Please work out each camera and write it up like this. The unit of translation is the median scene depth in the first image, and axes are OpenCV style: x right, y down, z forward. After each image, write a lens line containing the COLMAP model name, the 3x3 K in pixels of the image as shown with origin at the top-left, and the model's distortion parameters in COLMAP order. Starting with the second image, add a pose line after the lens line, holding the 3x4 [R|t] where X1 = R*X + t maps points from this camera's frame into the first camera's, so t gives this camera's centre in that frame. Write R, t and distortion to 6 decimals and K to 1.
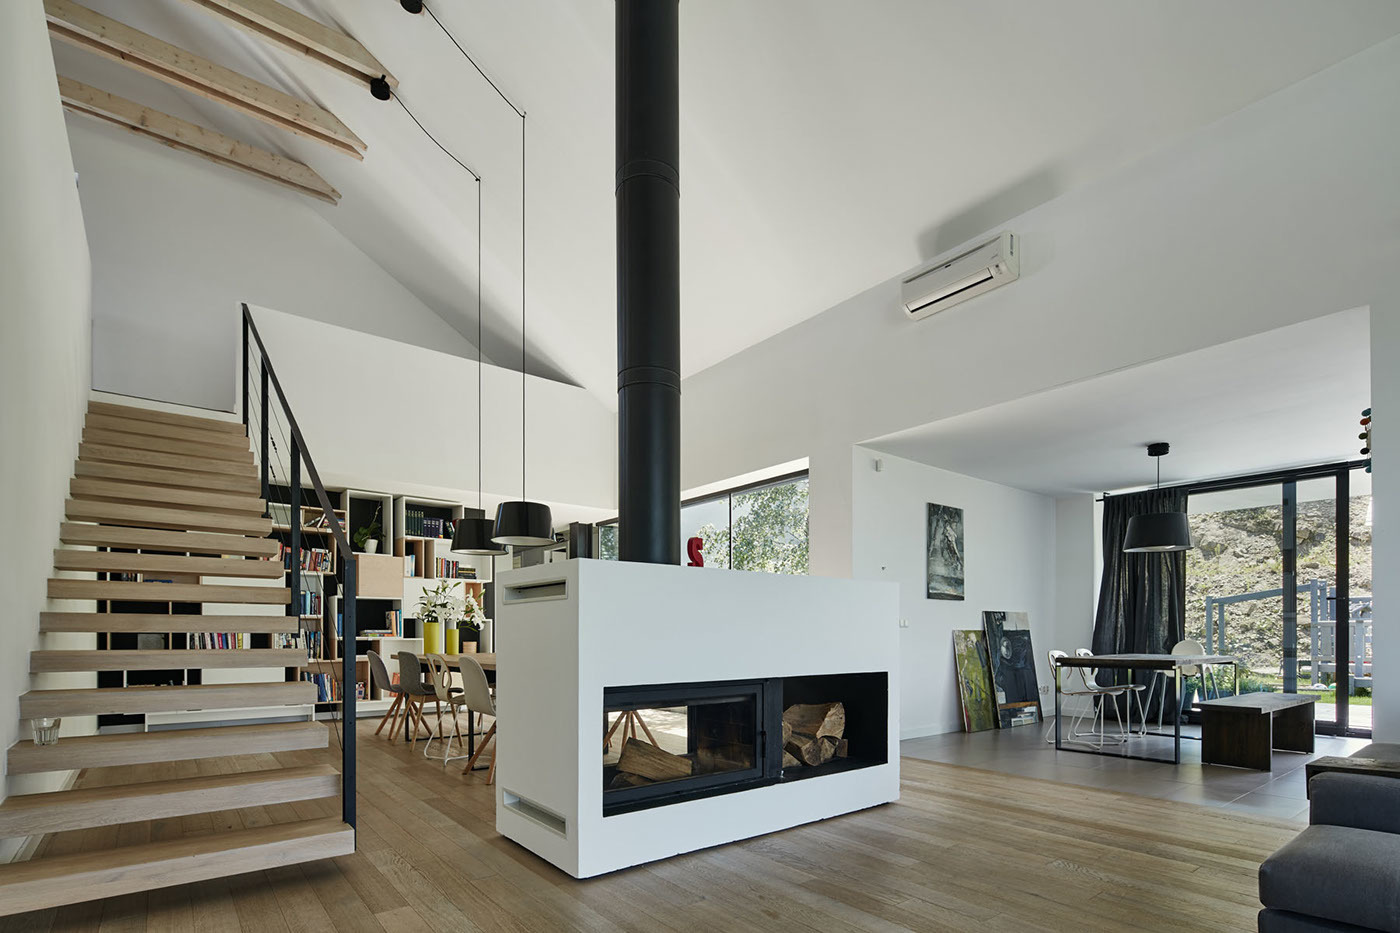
lens RADIAL K [[676.2, 0, 690.5], [0, 676.2, 635.5], [0, 0, 1]] dist [-0.000387, -0.000137]
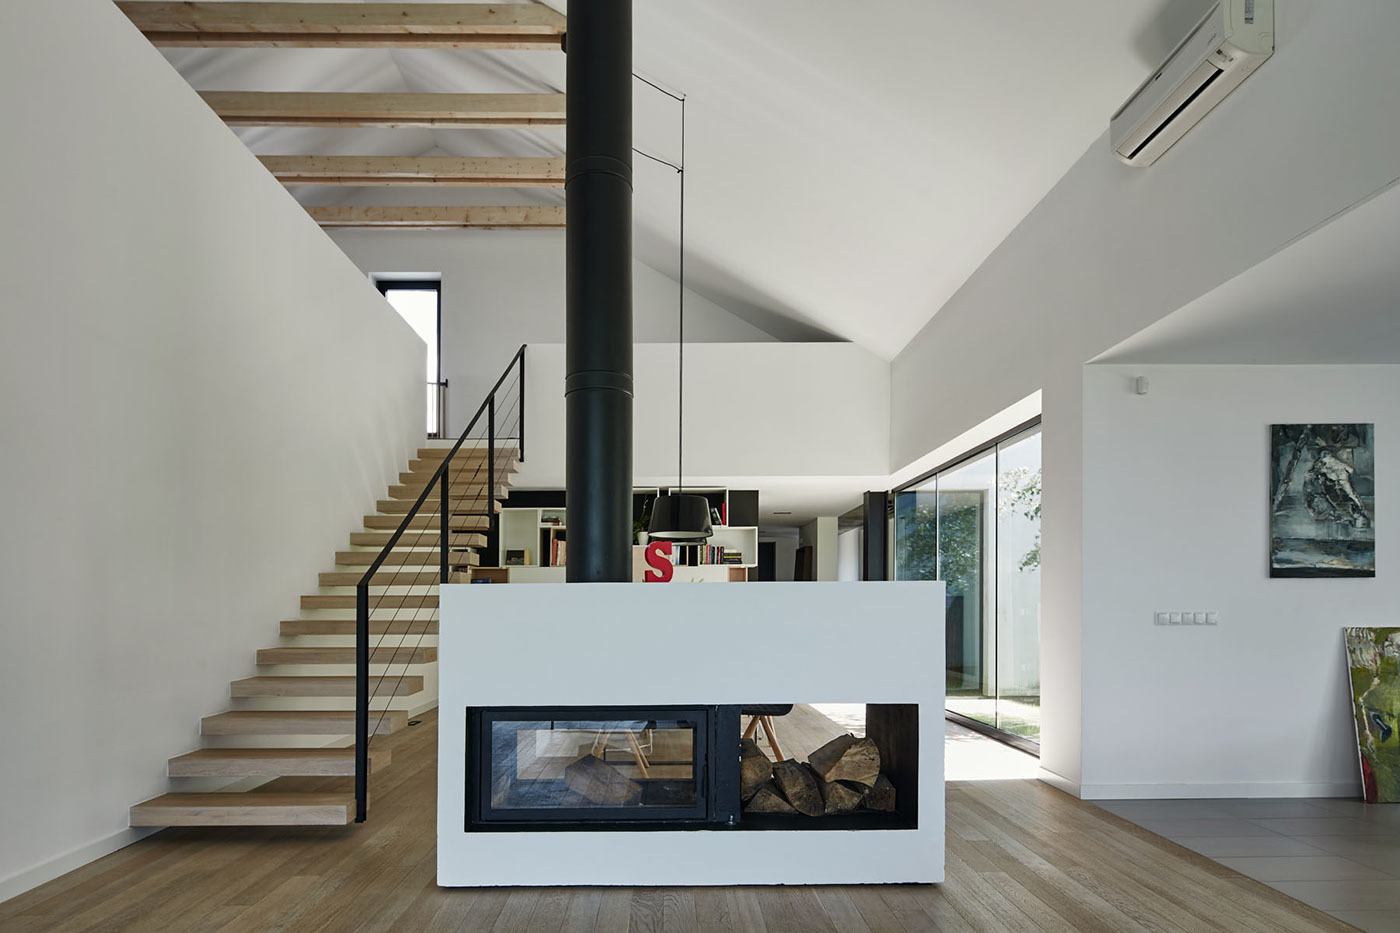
lens RADIAL K [[738.8, 0, 653.9], [0, 738.8, 604.3], [0, 0, 1]] dist [0.001584, 0.000003]
pose [[0.795813, -0.005473, -0.605518, 0.305122], [0.003620, 0.999984, -0.004281, -0.028671], [0.605532, 0.001215, 0.795820, 0.106684]]
